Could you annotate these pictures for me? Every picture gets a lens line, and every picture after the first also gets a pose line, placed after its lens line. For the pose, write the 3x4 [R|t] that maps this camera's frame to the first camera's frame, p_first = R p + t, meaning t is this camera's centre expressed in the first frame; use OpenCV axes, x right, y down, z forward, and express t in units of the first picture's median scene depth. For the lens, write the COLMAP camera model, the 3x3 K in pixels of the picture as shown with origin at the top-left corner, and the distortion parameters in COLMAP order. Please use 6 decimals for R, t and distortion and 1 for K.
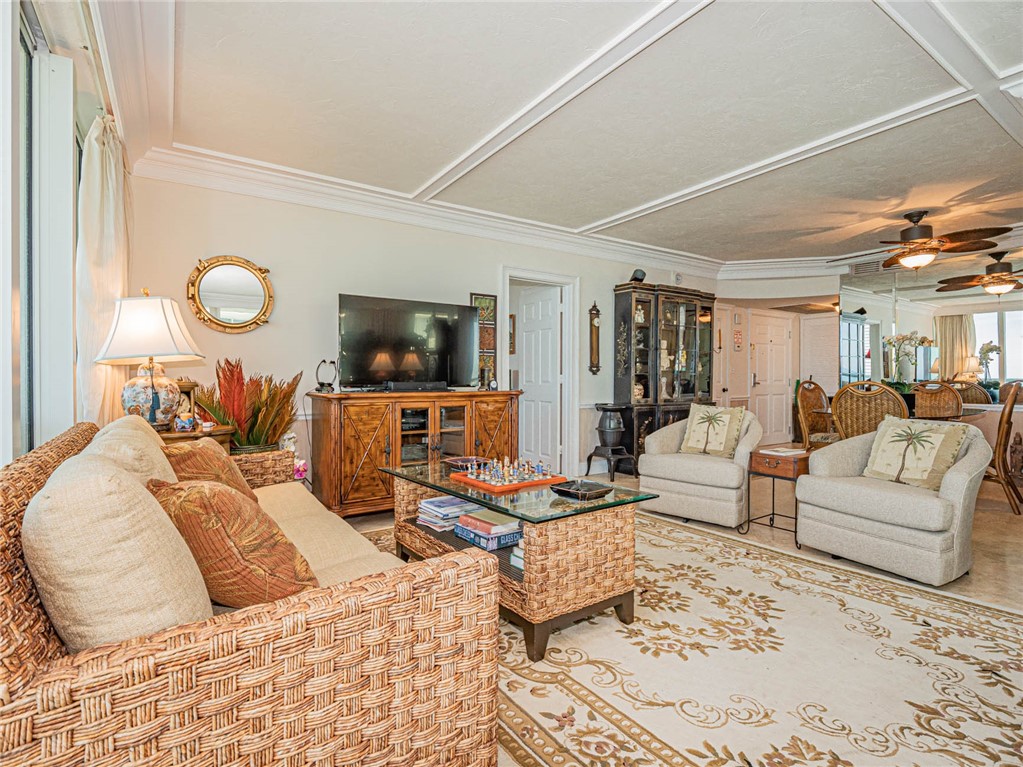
lens RADIAL K [[503.2, 0, 503.0], [0, 503.2, 383.6], [0, 0, 1]] dist [-0.000682, -0.011215]
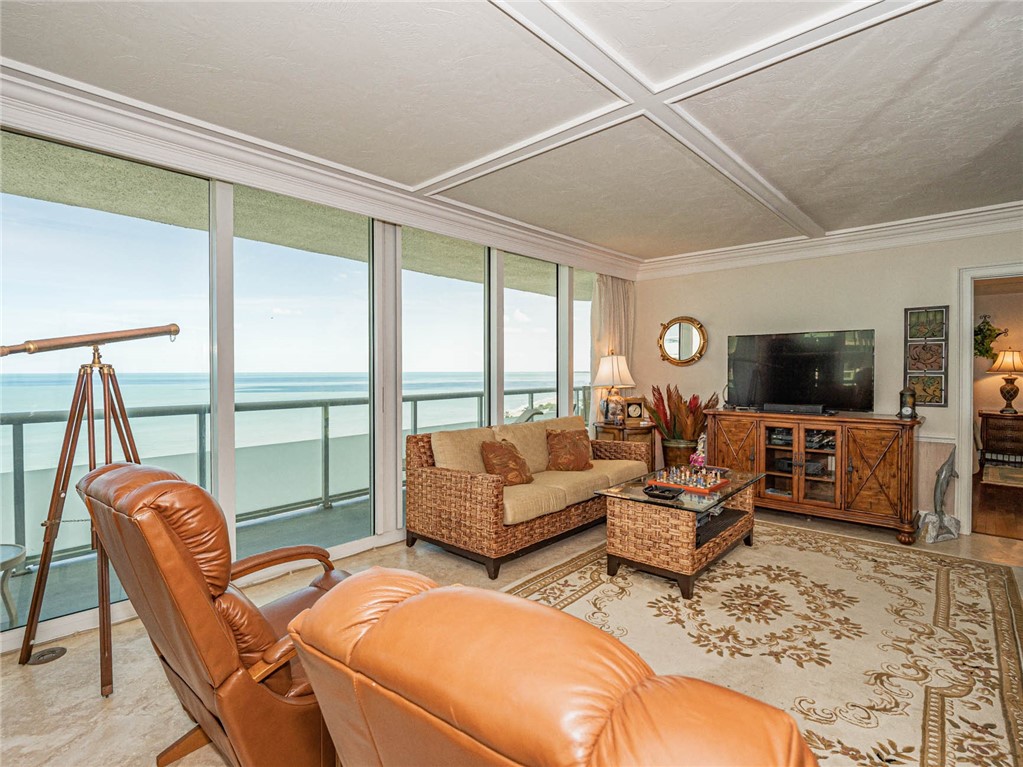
lens RADIAL K [[482.1, 0, 511.5], [0, 482.1, 383.5], [0, 0, 1]] dist [-0.018686, 0.000444]
pose [[0.242557, 0.019370, -0.969944, 1.210107], [-0.006574, 0.999811, 0.018323, -0.111122], [0.970115, 0.001932, 0.242638, 0.196160]]
